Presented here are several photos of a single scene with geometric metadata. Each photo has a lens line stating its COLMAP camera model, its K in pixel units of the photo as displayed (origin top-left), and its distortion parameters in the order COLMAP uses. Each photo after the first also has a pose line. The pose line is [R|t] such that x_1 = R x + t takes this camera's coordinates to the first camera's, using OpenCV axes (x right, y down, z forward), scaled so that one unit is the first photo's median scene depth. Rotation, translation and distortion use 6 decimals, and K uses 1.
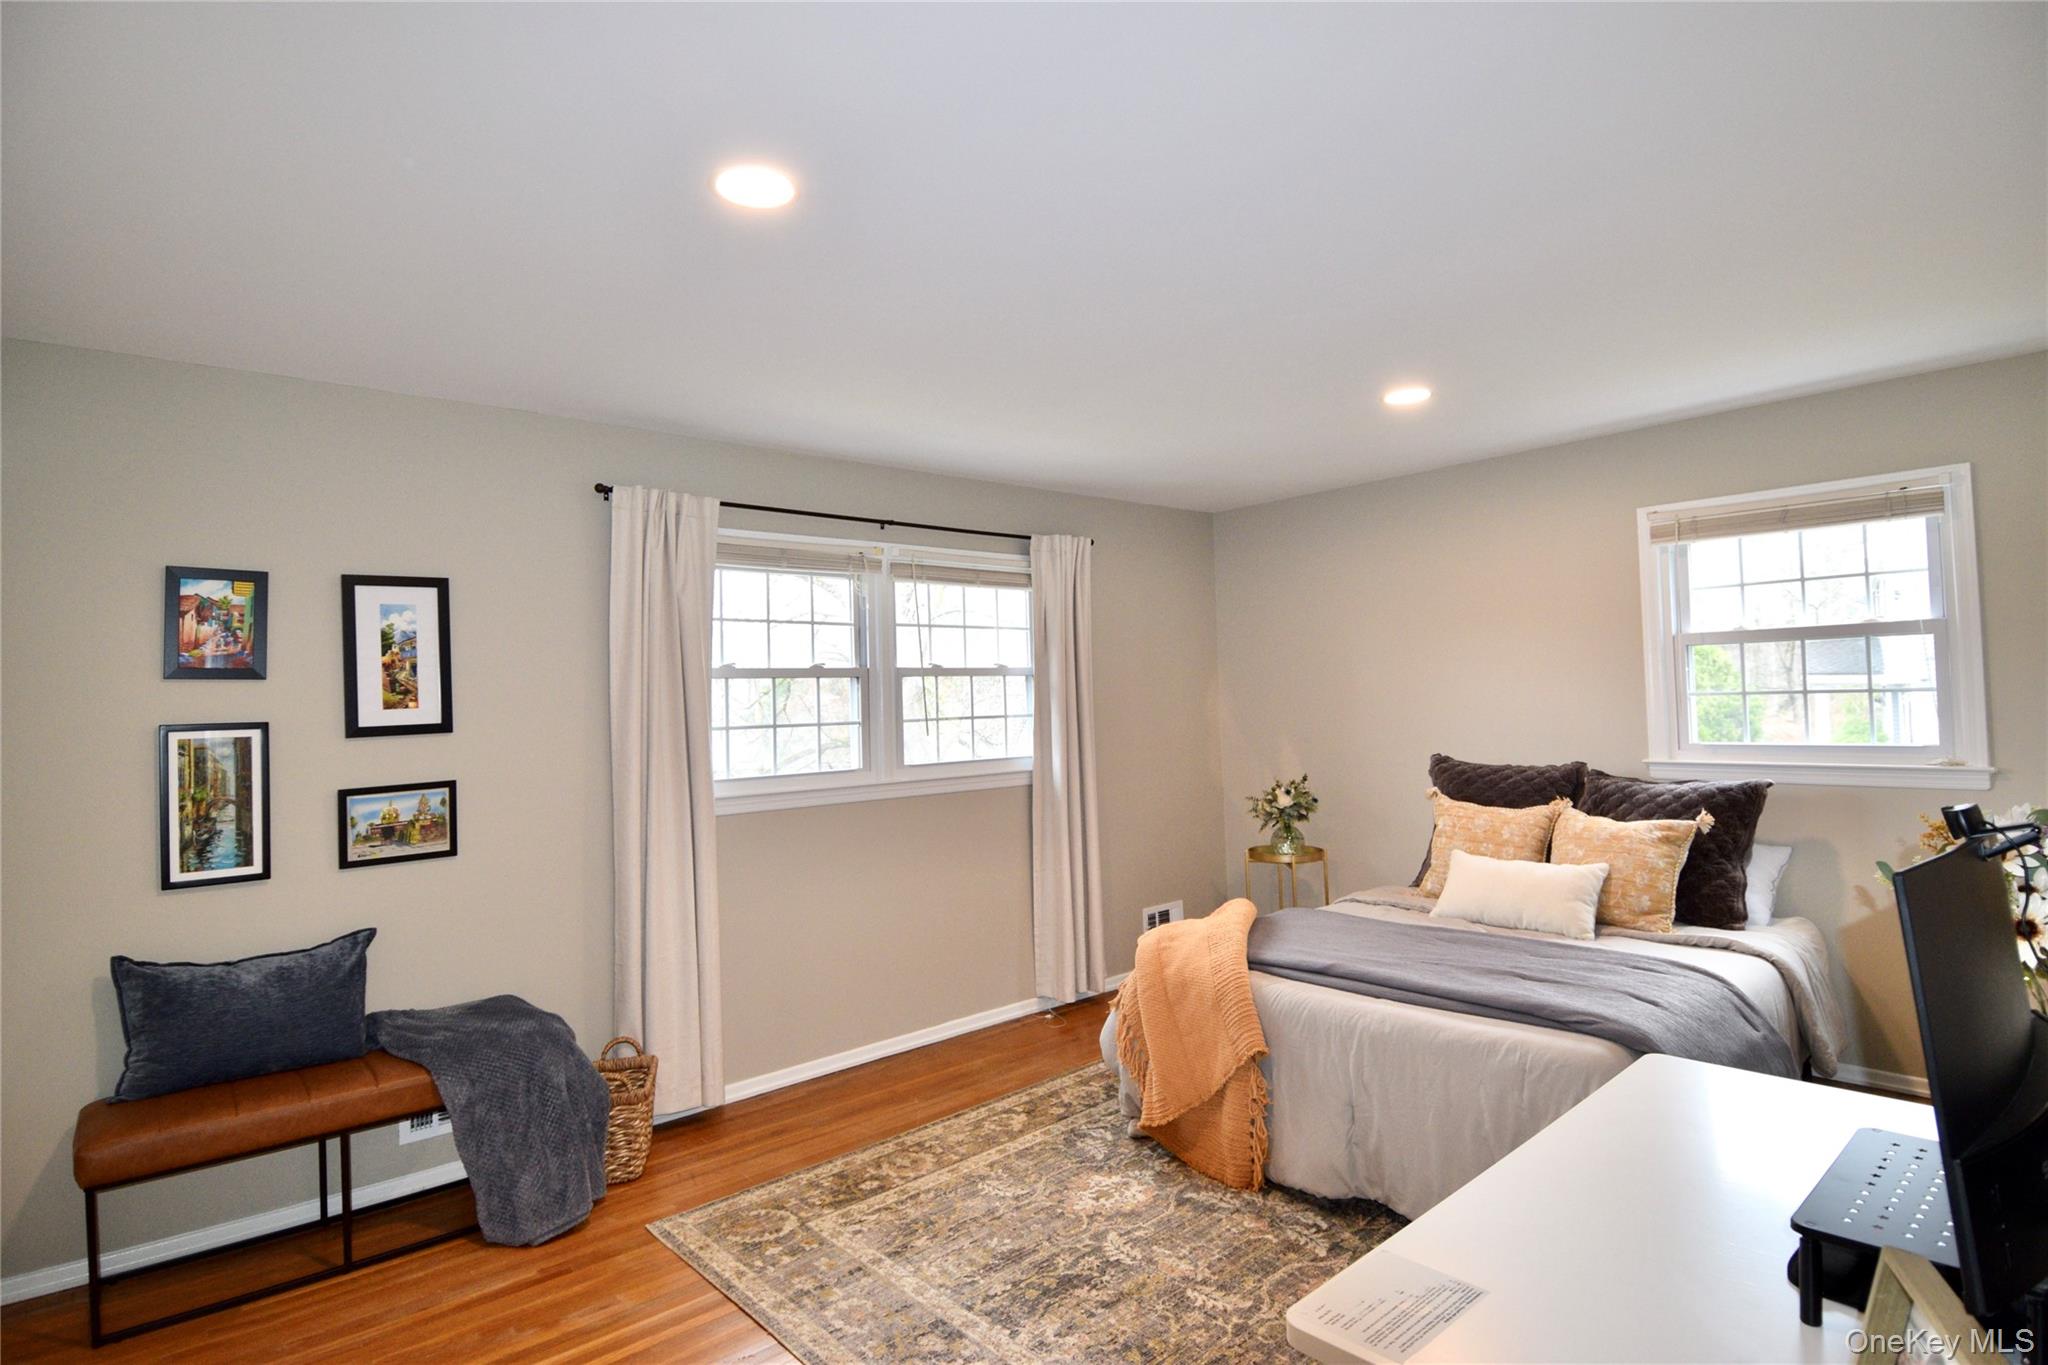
lens RADIAL K [[1060.1, 0, 1033.1], [0, 1060.1, 659.1], [0, 0, 1]] dist [0.000929, 0.000074]
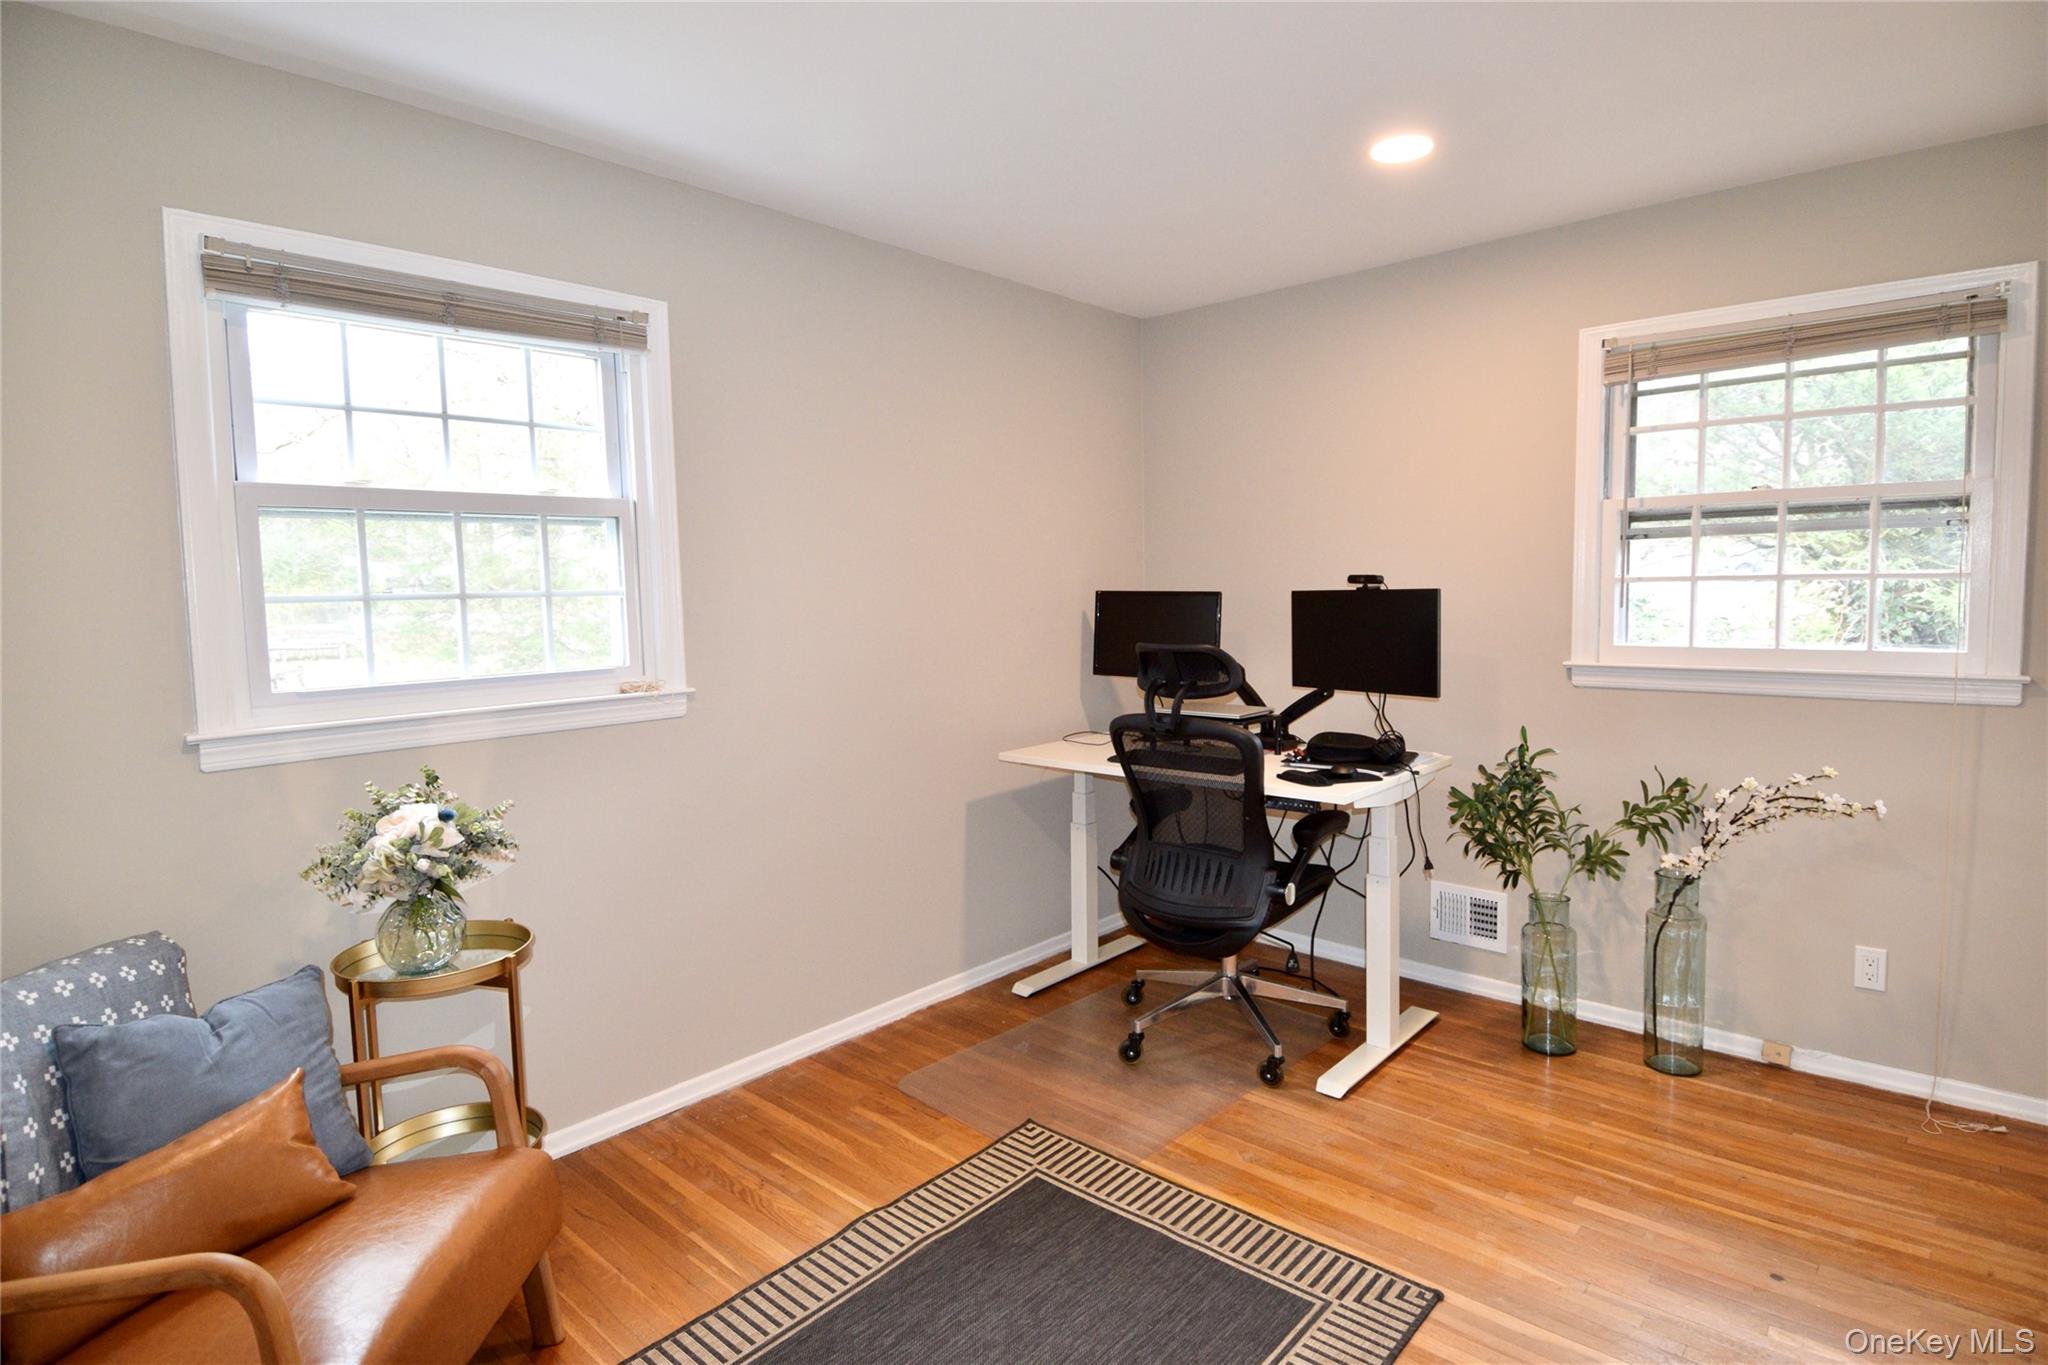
lens RADIAL K [[1060.1, 0, 1033.1], [0, 1060.1, 659.1], [0, 0, 1]] dist [0.000929, 0.000074]
pose [[-0.090195, -0.052893, 0.994519, 0.074237], [-0.025156, 0.998391, 0.050817, 0.027613], [-0.995606, -0.020435, -0.091380, 0.744288]]
